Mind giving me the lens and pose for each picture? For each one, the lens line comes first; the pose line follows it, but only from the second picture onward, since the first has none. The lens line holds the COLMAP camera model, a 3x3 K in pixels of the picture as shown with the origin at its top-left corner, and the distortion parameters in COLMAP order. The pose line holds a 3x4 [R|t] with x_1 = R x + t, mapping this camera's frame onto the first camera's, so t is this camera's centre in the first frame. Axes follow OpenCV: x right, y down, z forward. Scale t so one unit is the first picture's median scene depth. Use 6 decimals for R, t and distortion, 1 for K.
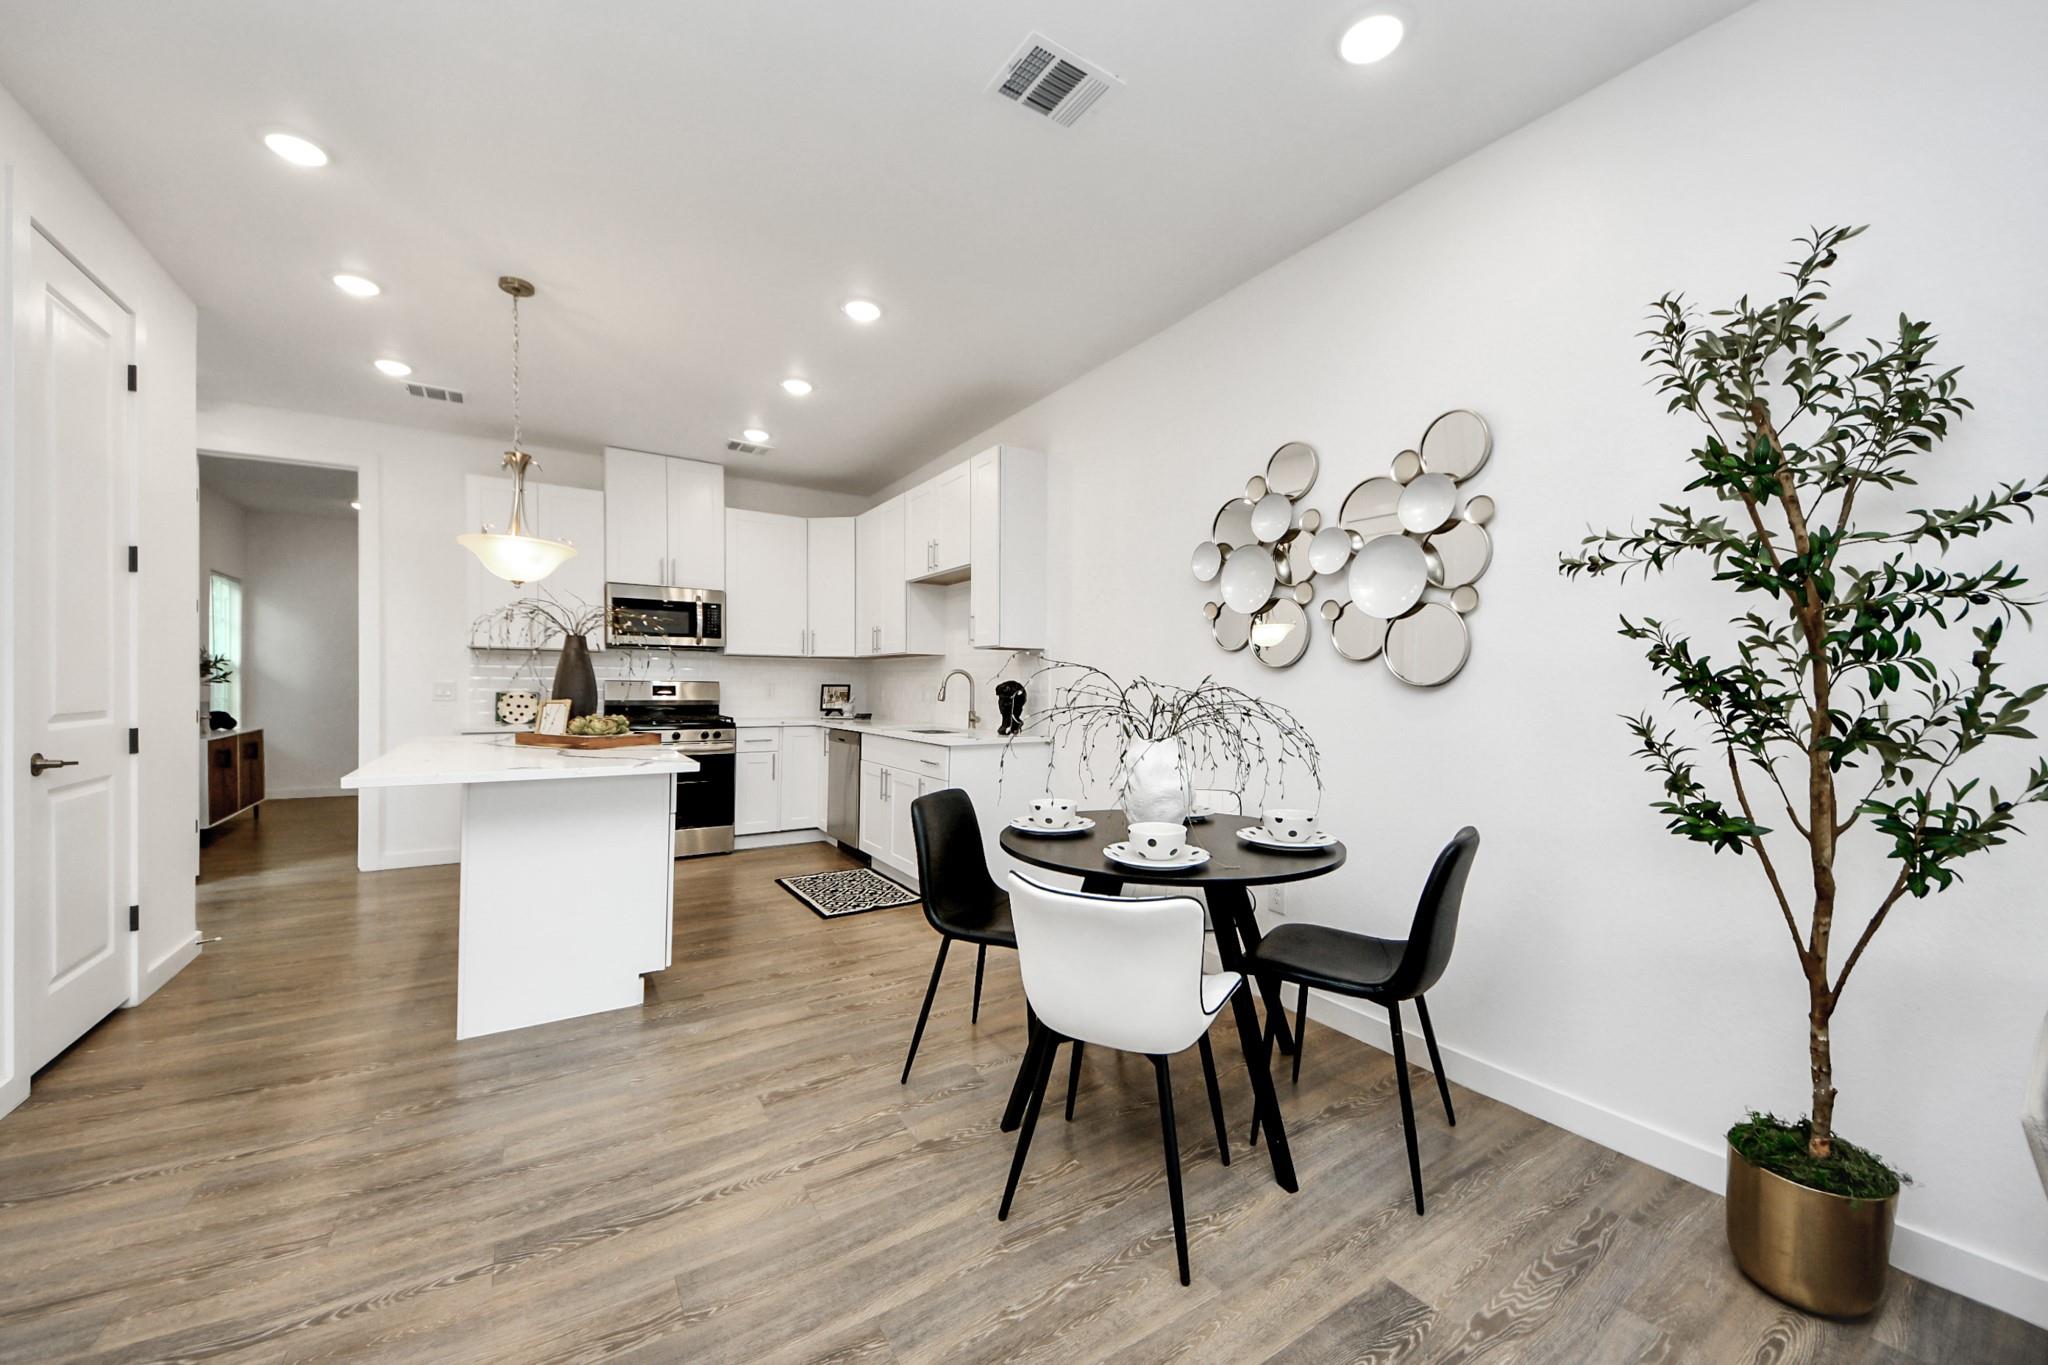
lens RADIAL K [[799.2, 0, 1022.5], [0, 799.2, 692.0], [0, 0, 1]] dist [0.013005, -0.007936]
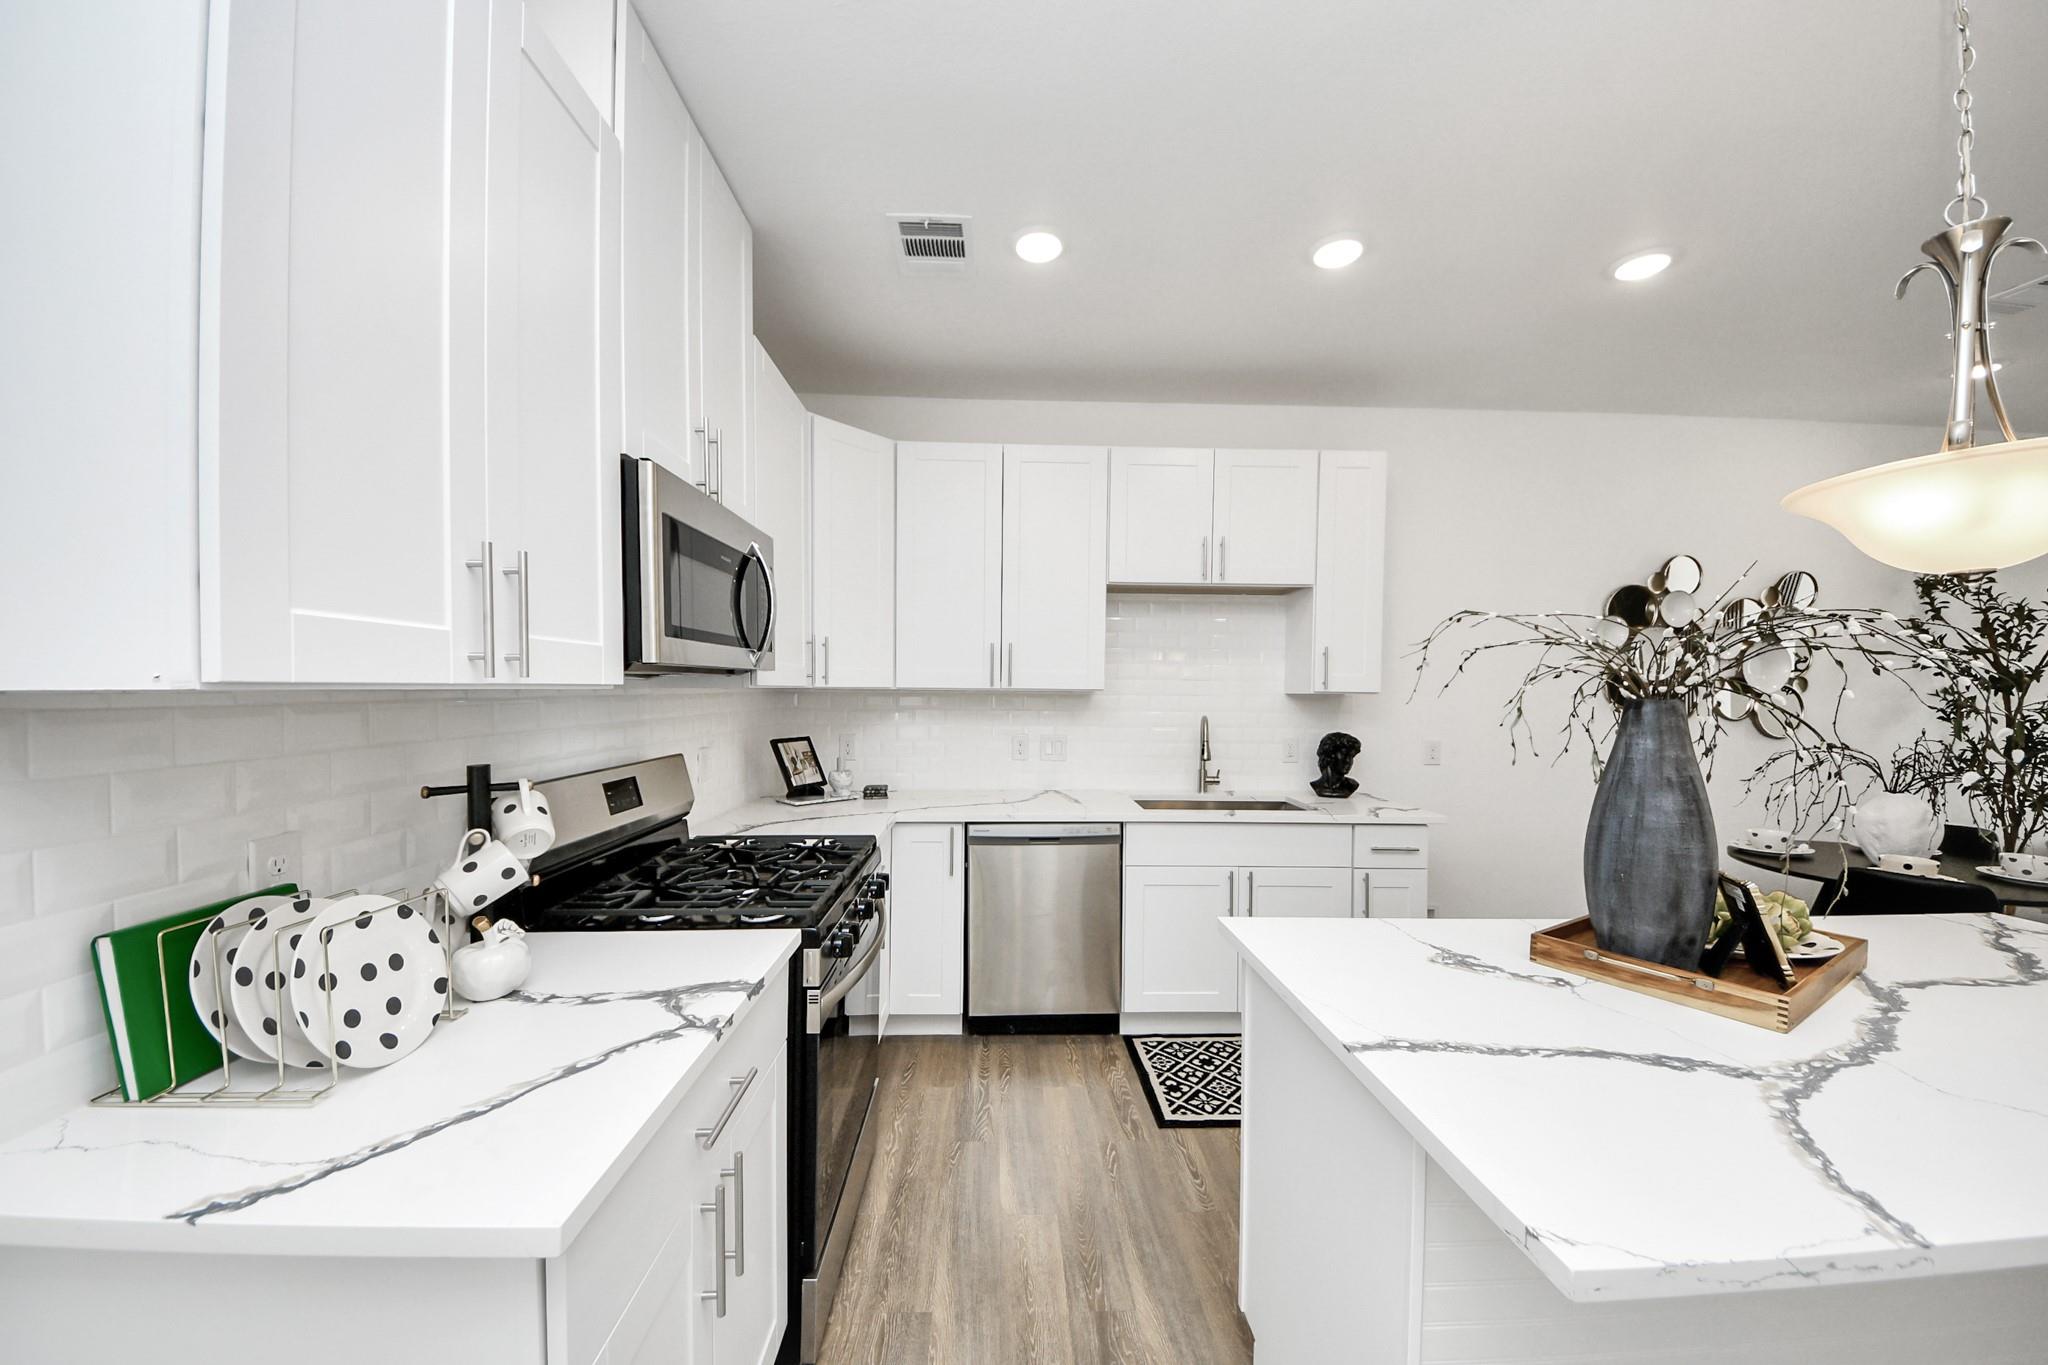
lens RADIAL K [[731.6, 0, 1023.8], [0, 731.6, 700.5], [0, 0, 1]] dist [-0.000190, -0.006087]
pose [[0.478938, -0.019289, 0.877637, -0.755426], [0.002790, 0.999787, 0.020452, -0.056962], [-0.877845, -0.007347, 0.478889, 0.828796]]
